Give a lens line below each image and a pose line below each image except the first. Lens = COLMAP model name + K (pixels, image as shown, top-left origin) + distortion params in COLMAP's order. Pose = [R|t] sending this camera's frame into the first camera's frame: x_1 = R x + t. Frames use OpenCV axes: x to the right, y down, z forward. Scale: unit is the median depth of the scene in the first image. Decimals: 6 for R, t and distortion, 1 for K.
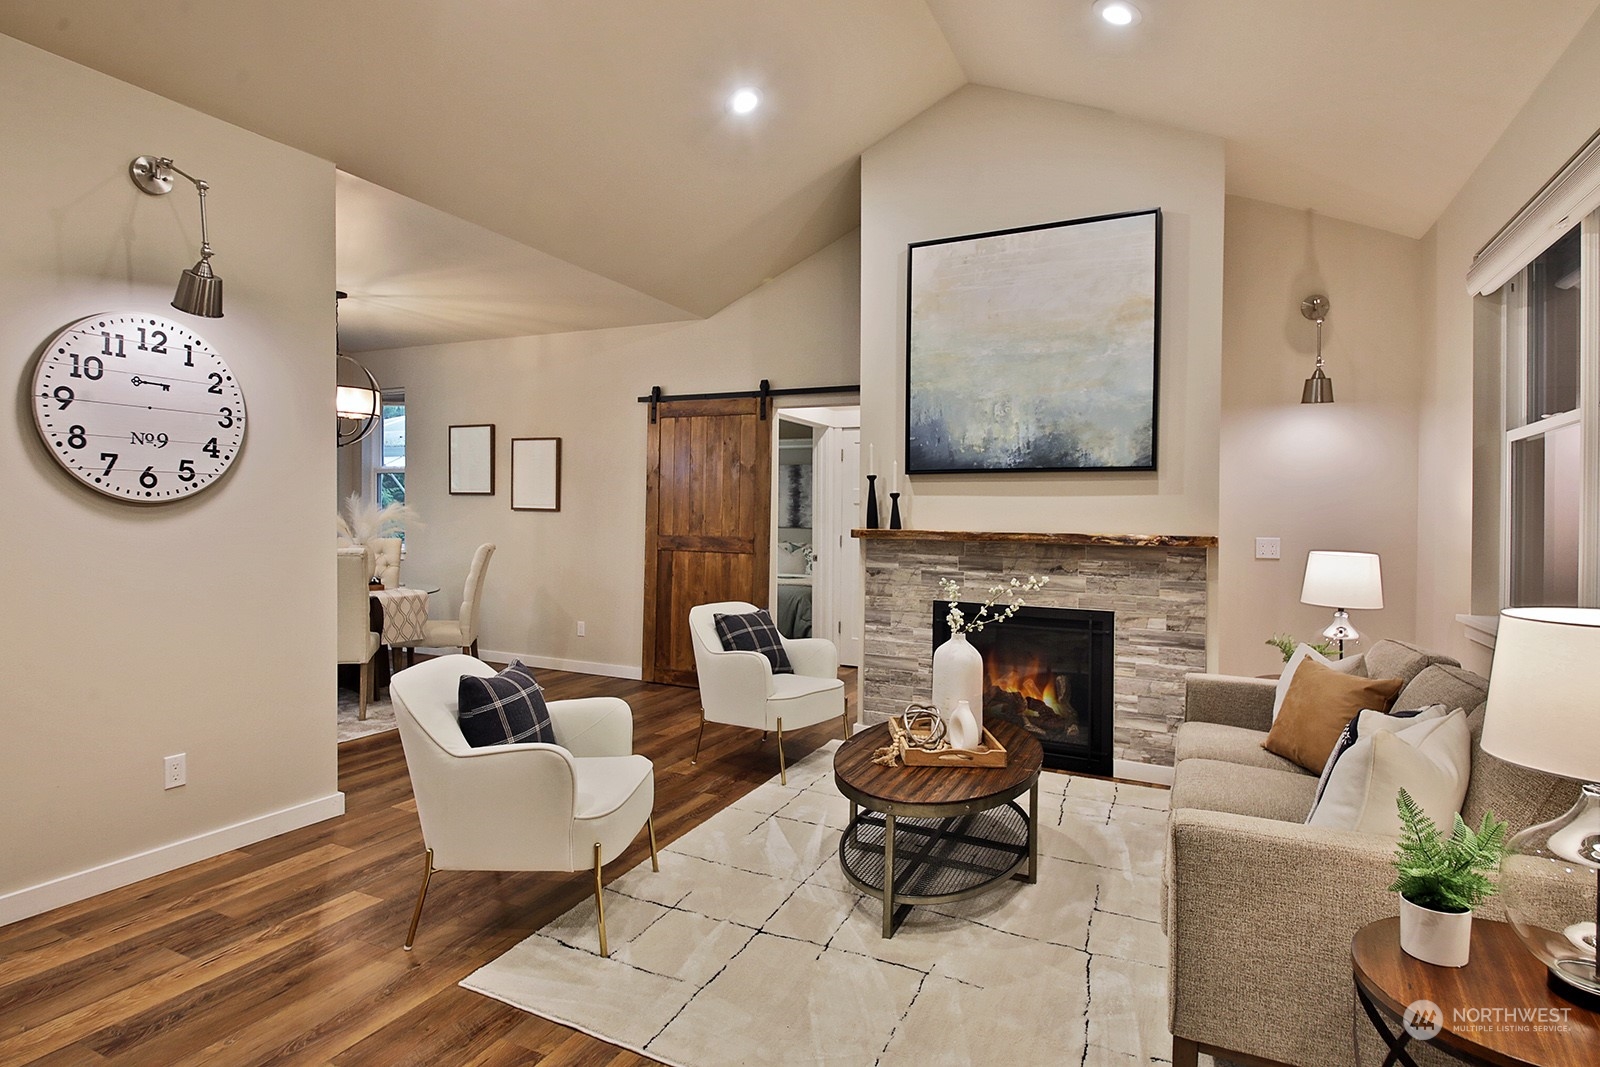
lens RADIAL K [[830.7, 0, 802.8], [0, 830.7, 535.5], [0, 0, 1]] dist [0.054551, -0.053422]
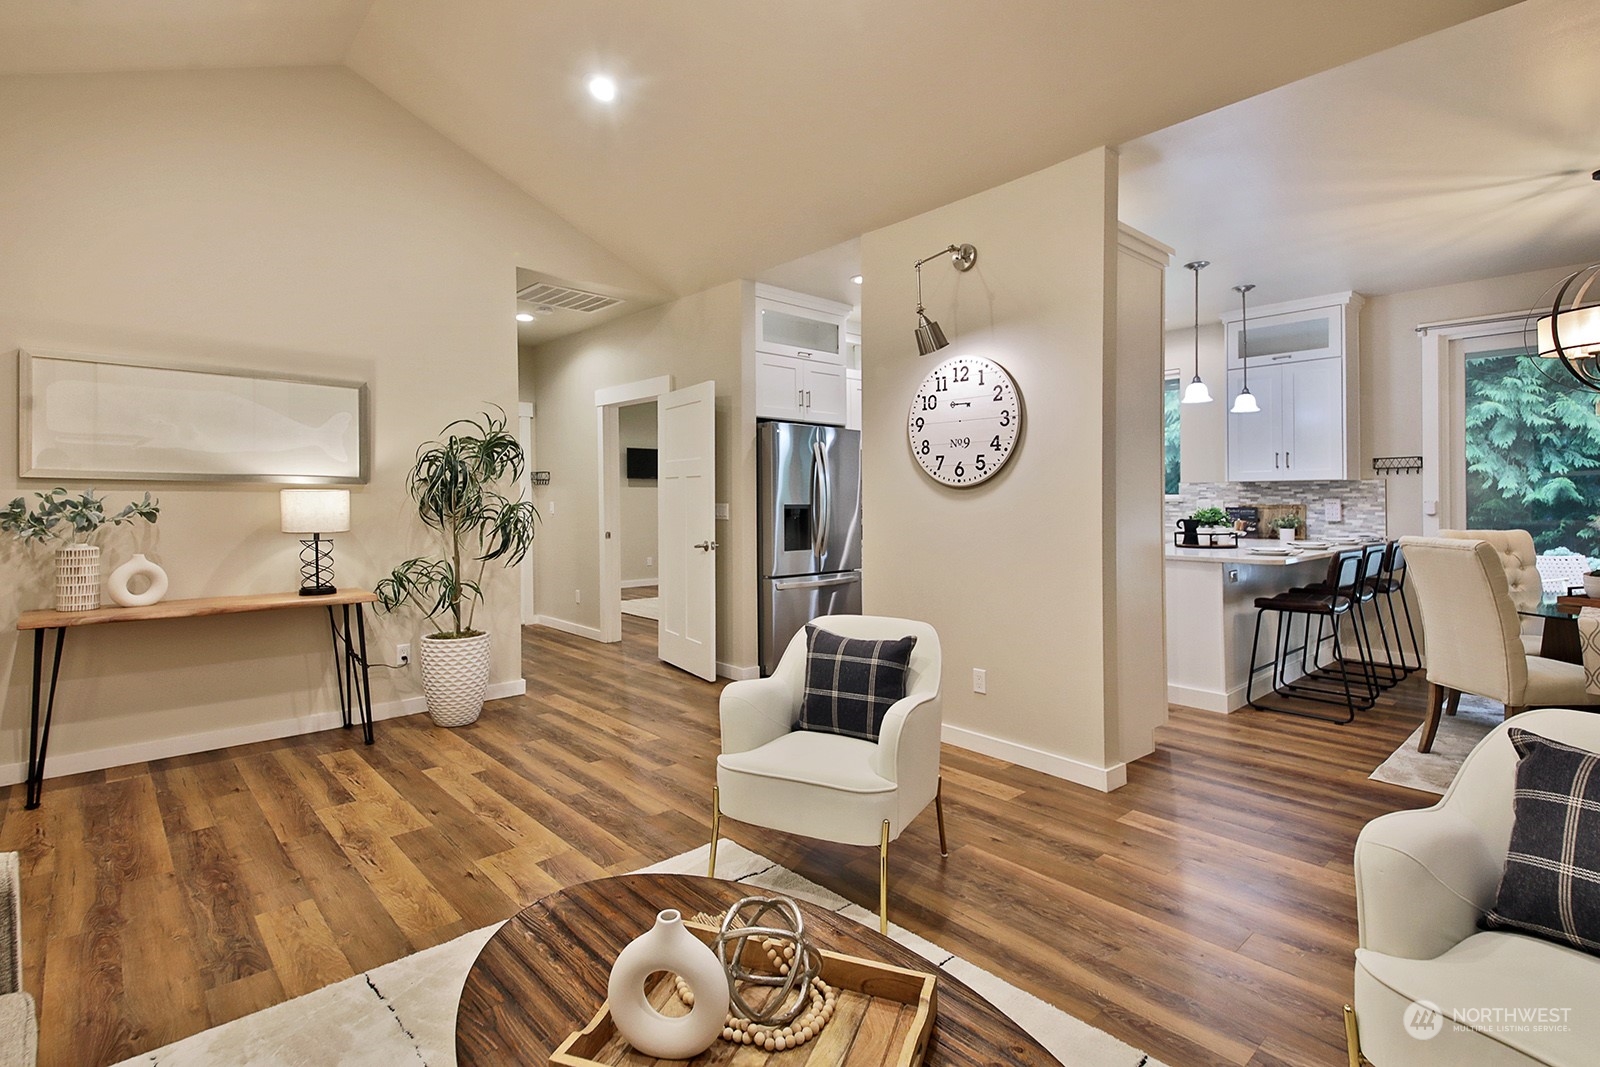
lens RADIAL K [[757.3, 0, 805.1], [0, 757.3, 515.3], [0, 0, 1]] dist [0.042746, -0.023705]
pose [[-0.365302, 0.004300, -0.930879, 0.369688], [-0.025809, 0.999558, 0.014745, -0.001616], [0.930531, 0.029412, -0.365029, 0.850784]]
